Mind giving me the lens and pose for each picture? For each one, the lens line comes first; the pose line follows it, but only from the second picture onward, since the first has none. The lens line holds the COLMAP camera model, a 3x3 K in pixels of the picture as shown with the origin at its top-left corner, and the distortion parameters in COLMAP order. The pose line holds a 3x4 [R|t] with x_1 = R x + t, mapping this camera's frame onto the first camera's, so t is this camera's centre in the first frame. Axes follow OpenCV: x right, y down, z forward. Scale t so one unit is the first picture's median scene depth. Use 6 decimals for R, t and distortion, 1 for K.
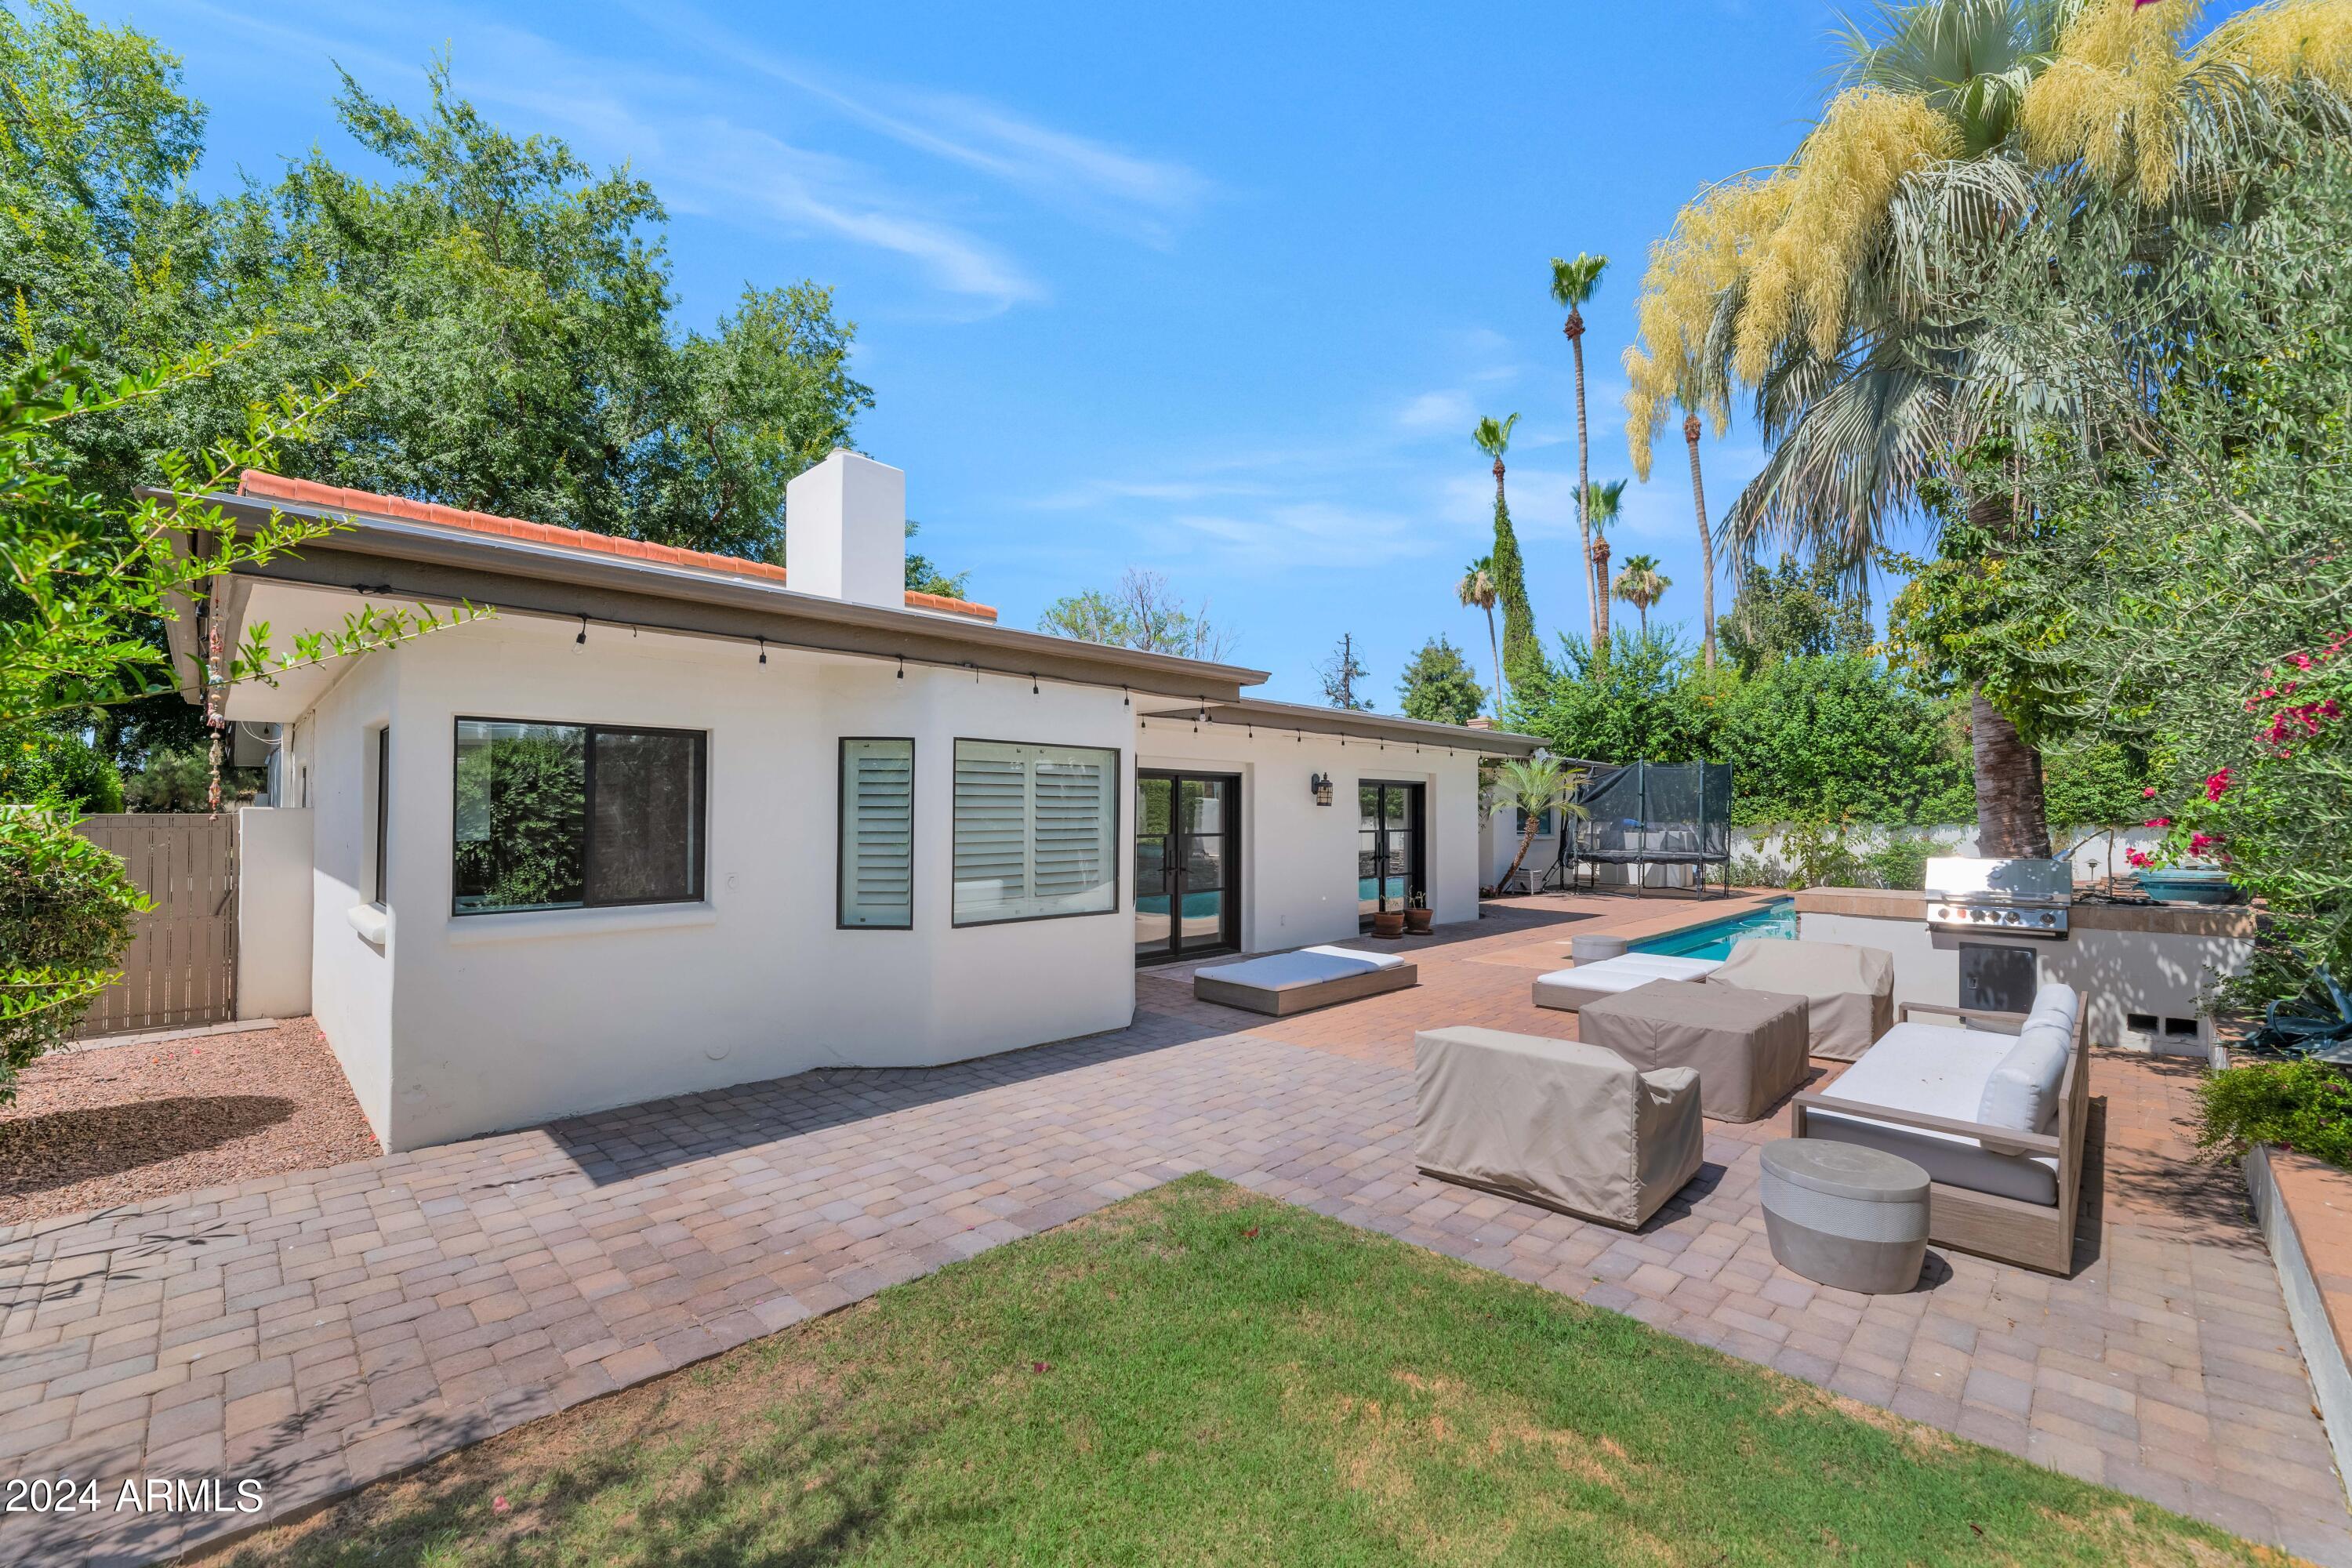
lens RADIAL K [[960.8, 0, 1191.0], [0, 960.8, 793.1], [0, 0, 1]] dist [-0.000415, -0.000030]
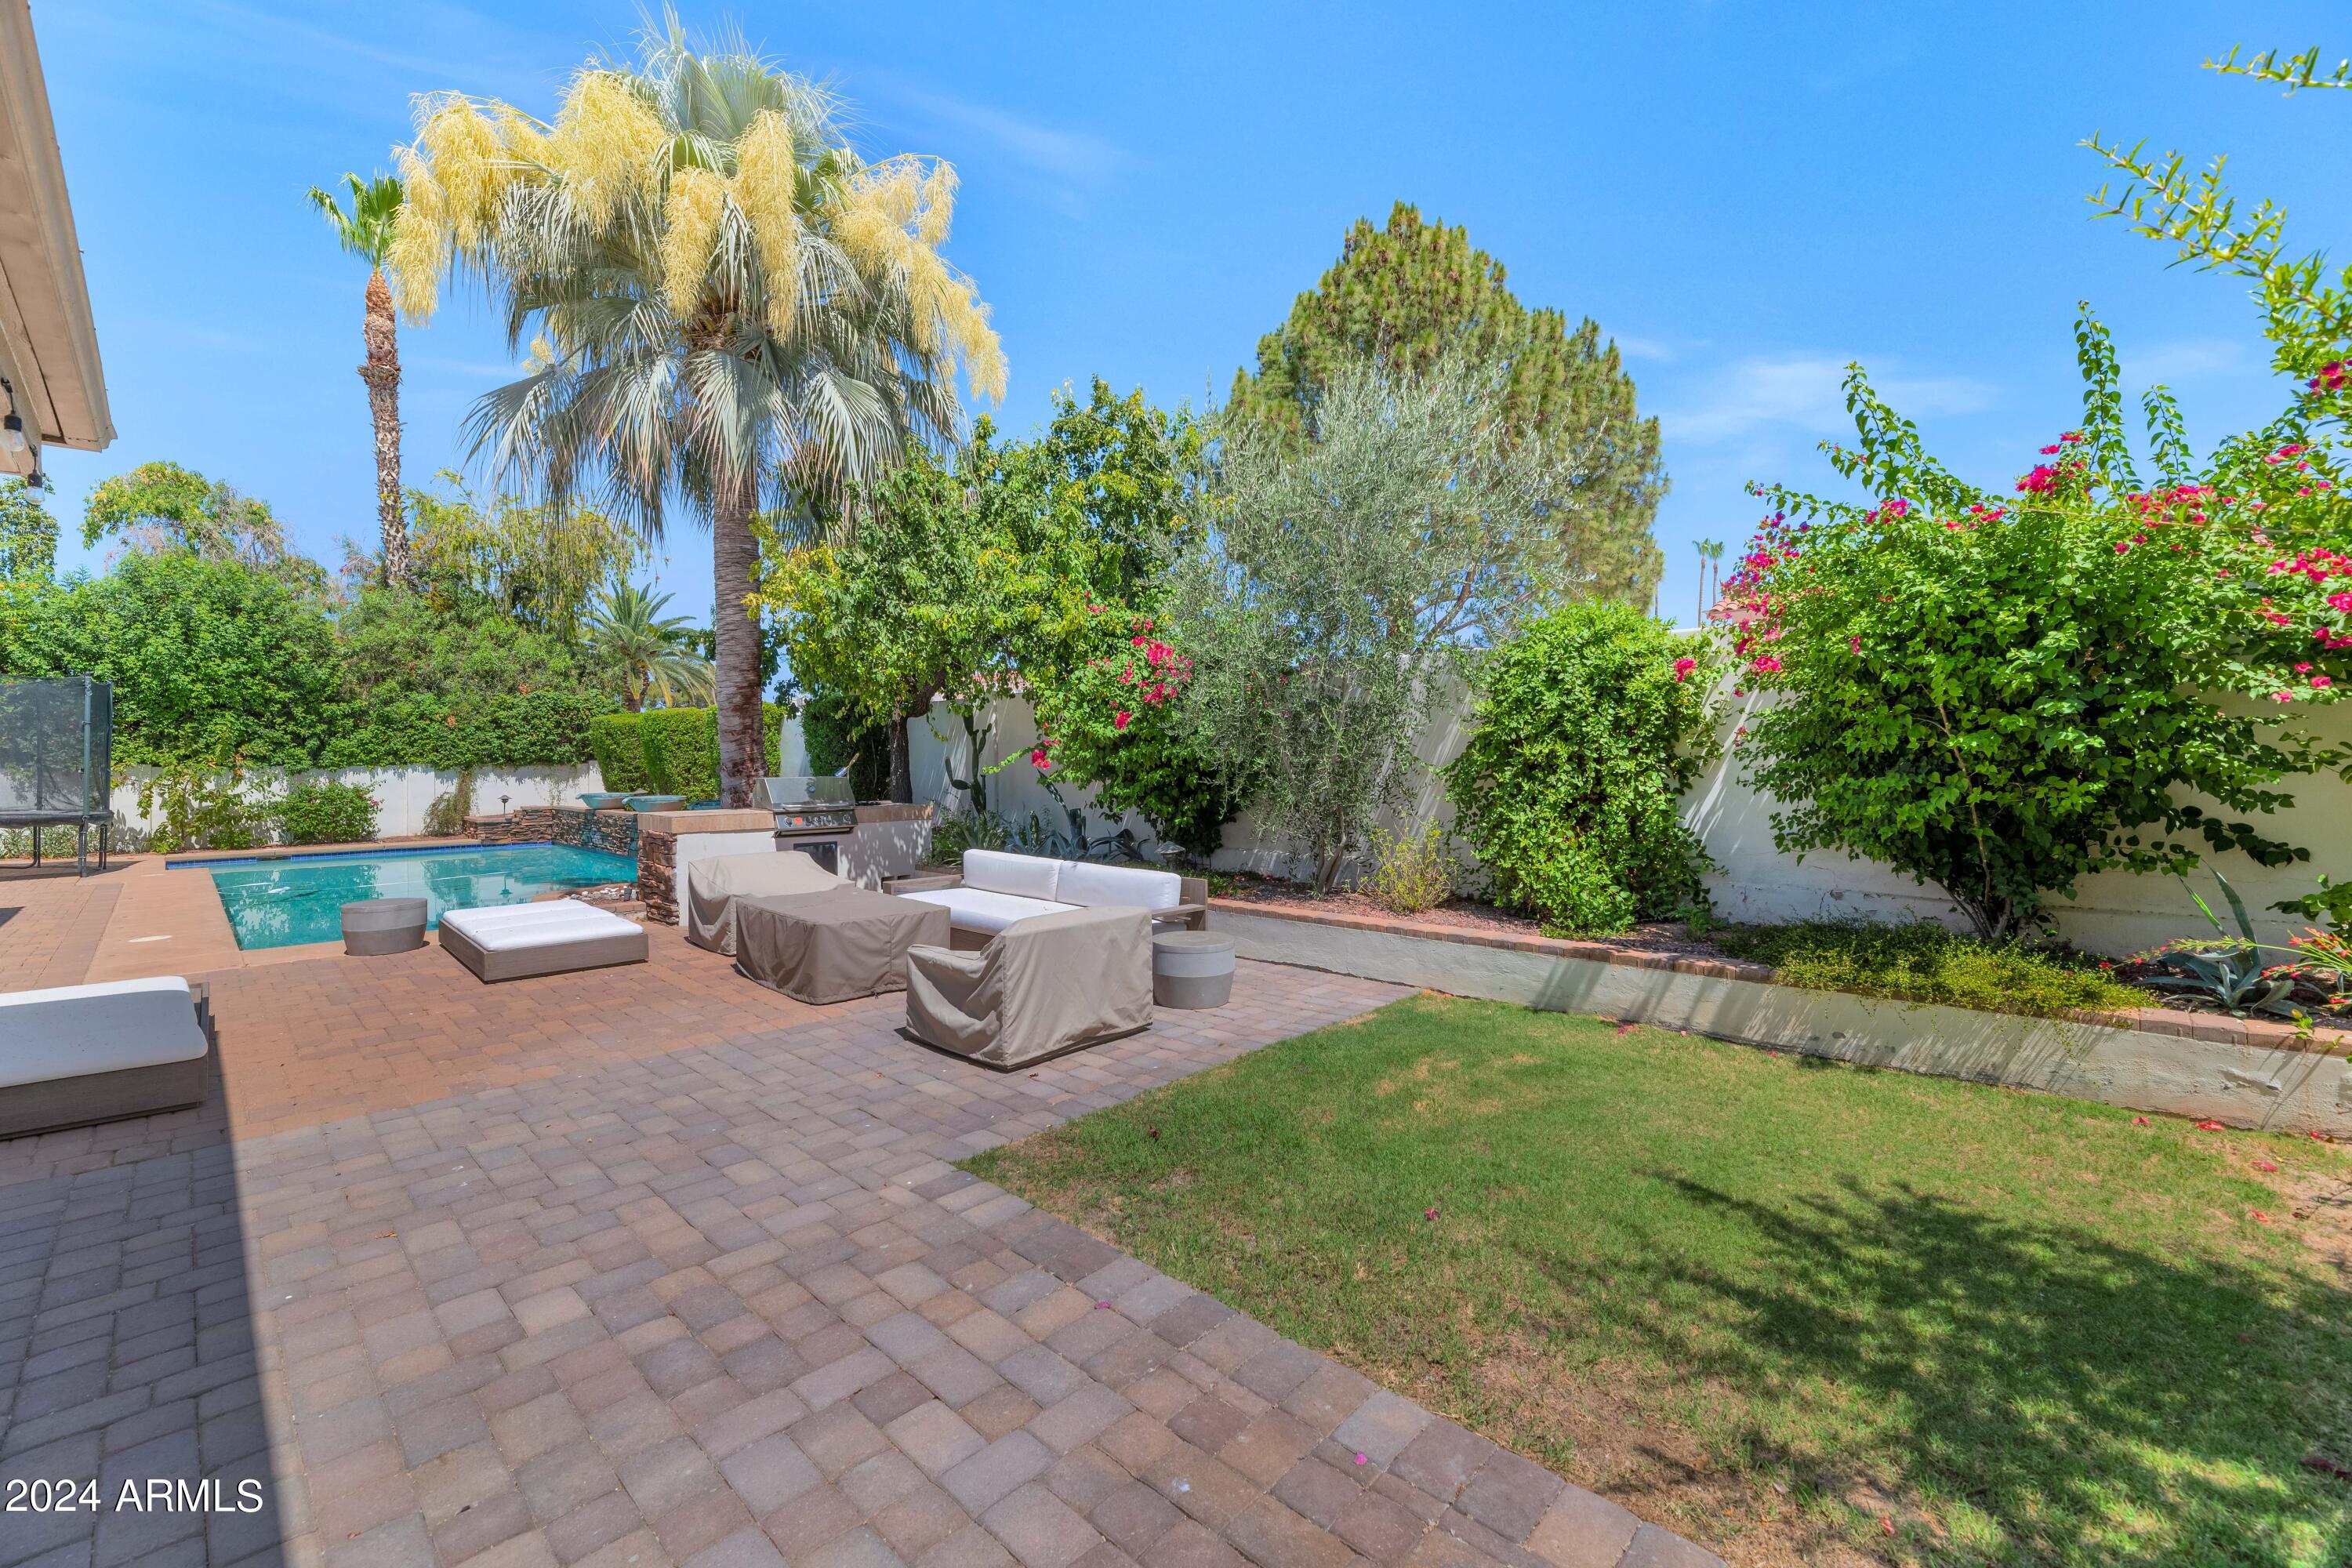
lens RADIAL K [[960.8, 0, 1188.5], [0, 960.8, 781.5], [0, 0, 1]] dist [-0.000415, -0.000030]
pose [[-0.014455, -0.021290, 0.999669, -0.175170], [-0.015186, 0.999663, 0.021070, 0.014557], [-0.999780, -0.014877, -0.014774, 0.187962]]
